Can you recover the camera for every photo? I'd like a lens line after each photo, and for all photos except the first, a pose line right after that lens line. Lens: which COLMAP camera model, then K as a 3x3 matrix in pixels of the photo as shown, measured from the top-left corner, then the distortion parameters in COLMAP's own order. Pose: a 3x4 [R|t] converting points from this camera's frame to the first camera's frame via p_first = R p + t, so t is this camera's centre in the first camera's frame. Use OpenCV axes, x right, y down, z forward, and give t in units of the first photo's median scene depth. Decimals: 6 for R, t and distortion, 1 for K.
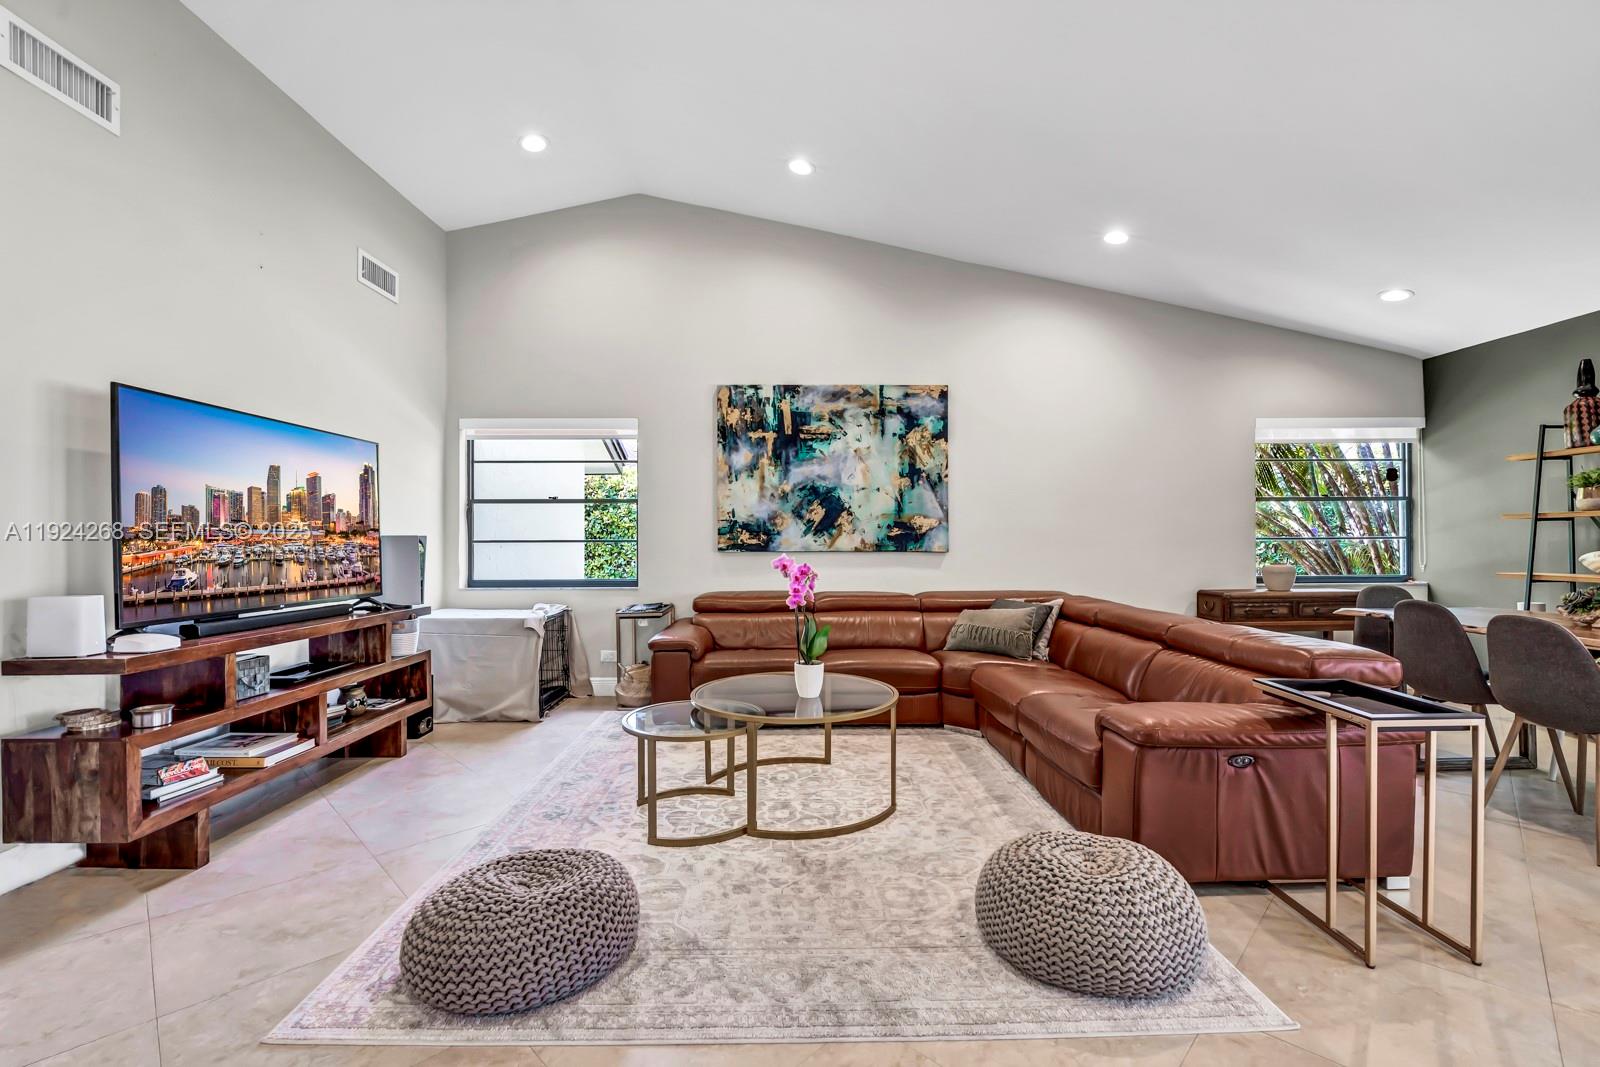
lens RADIAL K [[684.9, 0, 811.3], [0, 684.9, 539.7], [0, 0, 1]] dist [-0.001600, -0.000092]
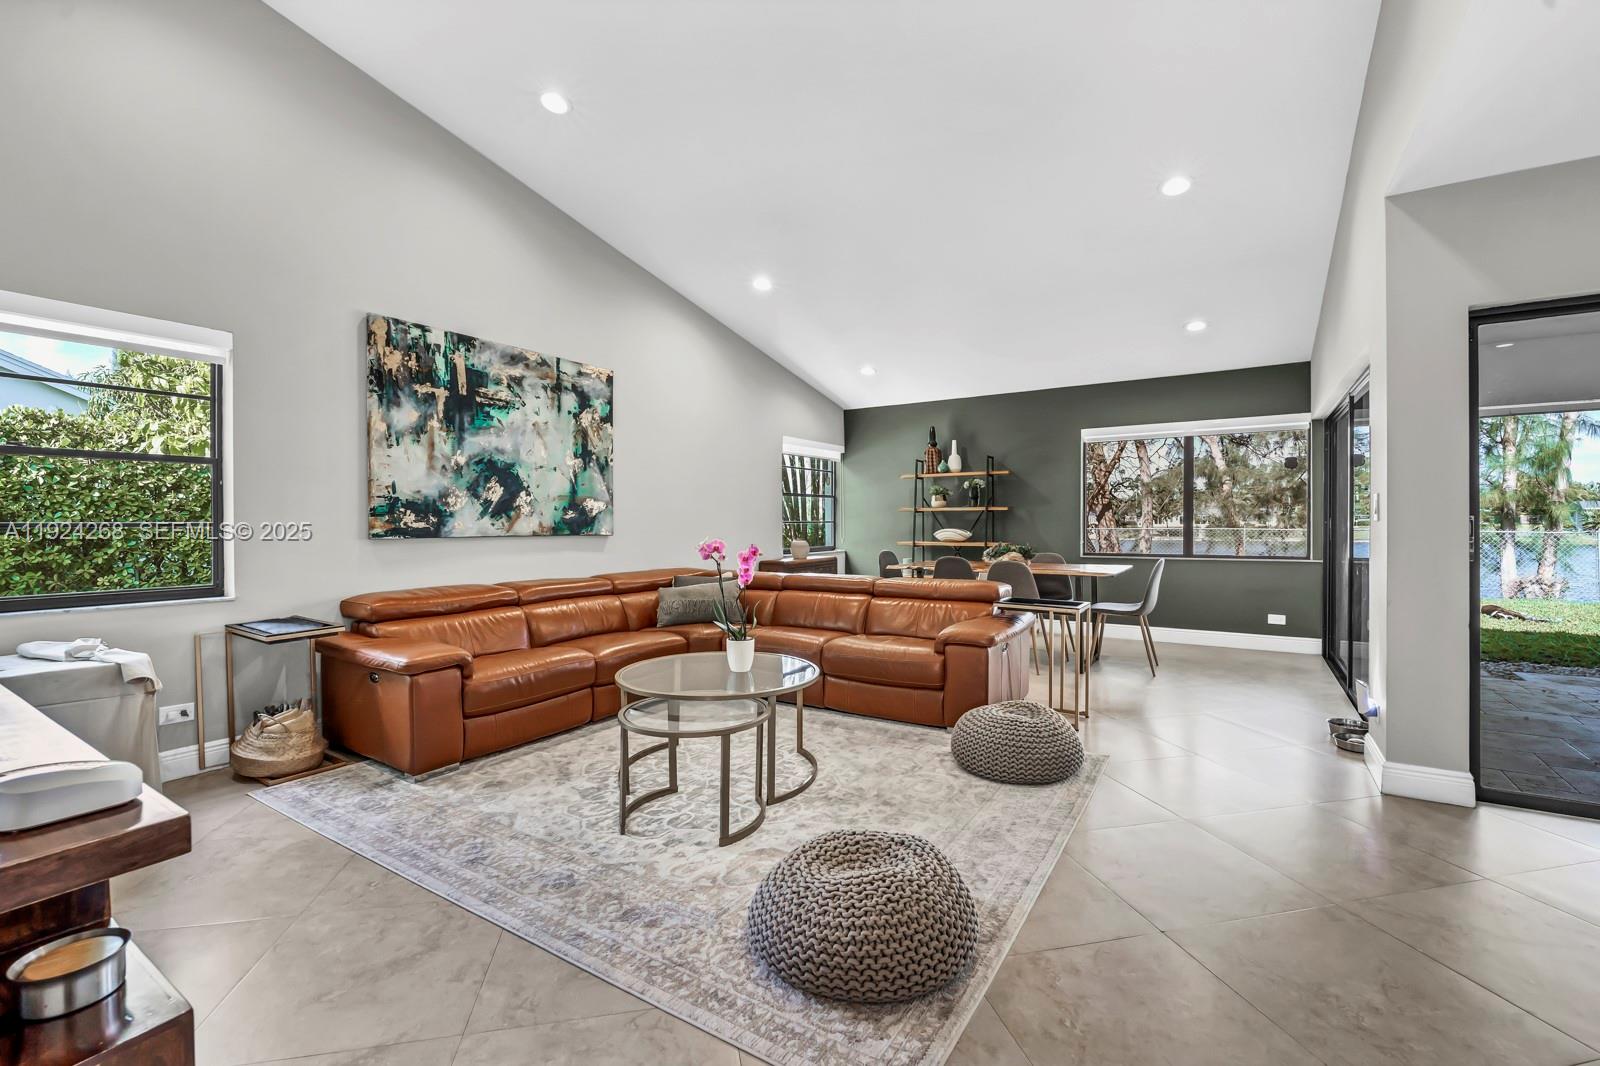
lens RADIAL K [[686.2, 0, 804.5], [0, 686.2, 527.5], [0, 0, 1]] dist [-0.000845, 0.000057]
pose [[0.550655, -0.004443, 0.834721, -0.495478], [0.003152, 0.999990, 0.003244, 0.004177], [-0.834727, 0.000844, 0.550663, 0.203600]]
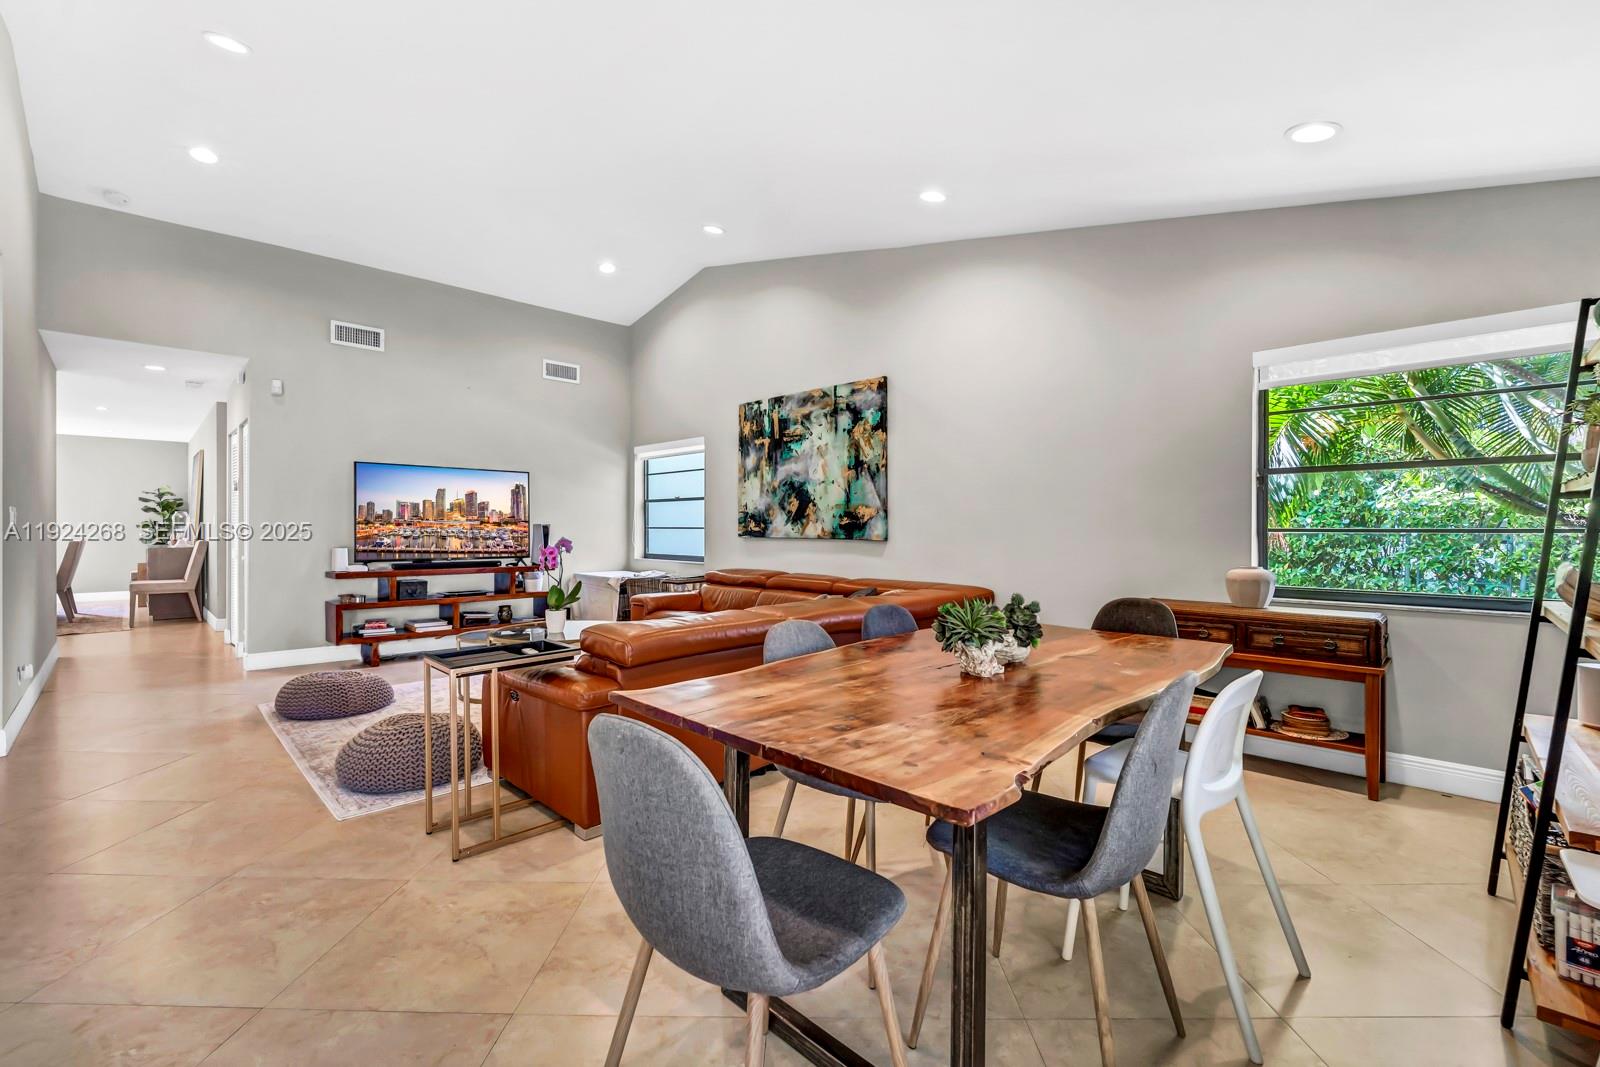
lens RADIAL K [[679.7, 0, 801.4], [0, 679.7, 526.2], [0, 0, 1]] dist [-0.002009, -0.000396]
pose [[0.694969, 0.003807, -0.719030, 0.839650], [-0.007178, 0.999973, -0.001644, -0.001289], [0.719004, 0.006304, 0.694978, 0.215688]]
